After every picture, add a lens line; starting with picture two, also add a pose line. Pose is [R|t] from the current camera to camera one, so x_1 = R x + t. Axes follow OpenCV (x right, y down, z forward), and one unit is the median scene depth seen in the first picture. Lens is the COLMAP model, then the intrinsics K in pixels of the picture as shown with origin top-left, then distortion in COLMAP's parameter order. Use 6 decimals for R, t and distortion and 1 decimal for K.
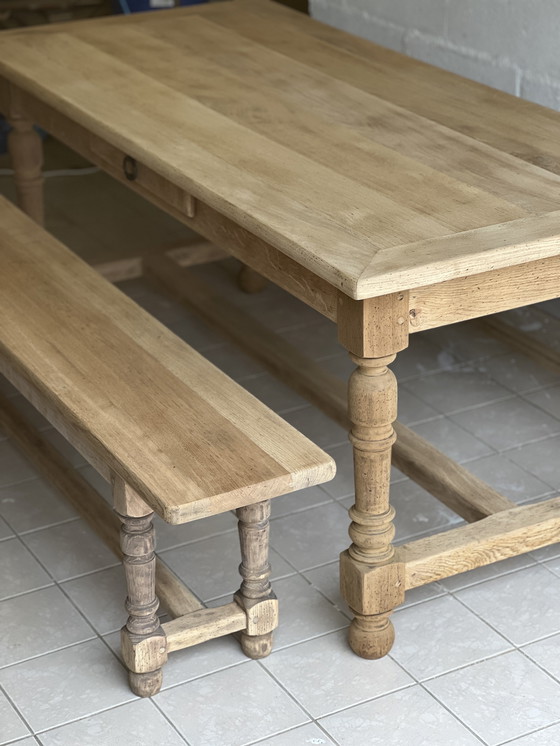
lens RADIAL K [[1663.3, 0, 259.6], [0, 1663.3, 353.4], [0, 0, 1]] dist [-0.396410, 8.827181]
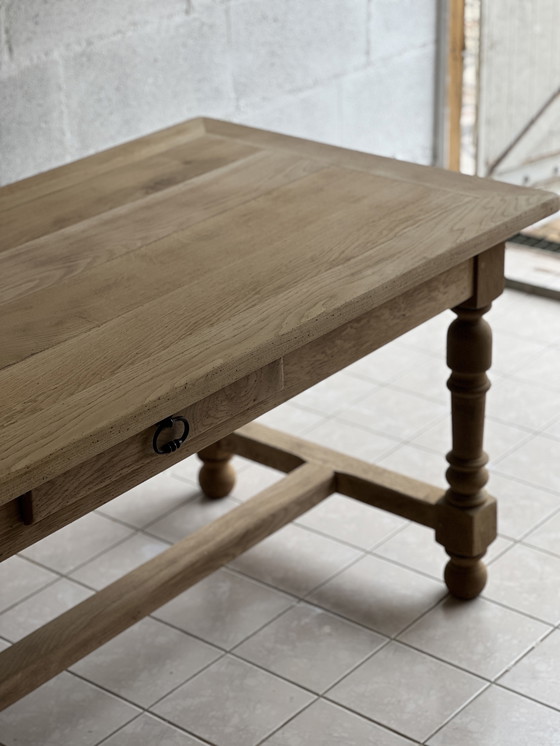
lens RADIAL K [[1670.4, 0, 280.0], [0, 1670.4, 373.0], [0, 0, 1]] dist [0.073201, 0.938671]
pose [[-0.381716, -0.360671, 0.851005, -0.768556], [0.411705, 0.757988, 0.505919, -0.528459], [-0.827521, 0.543480, -0.140846, 1.216081]]
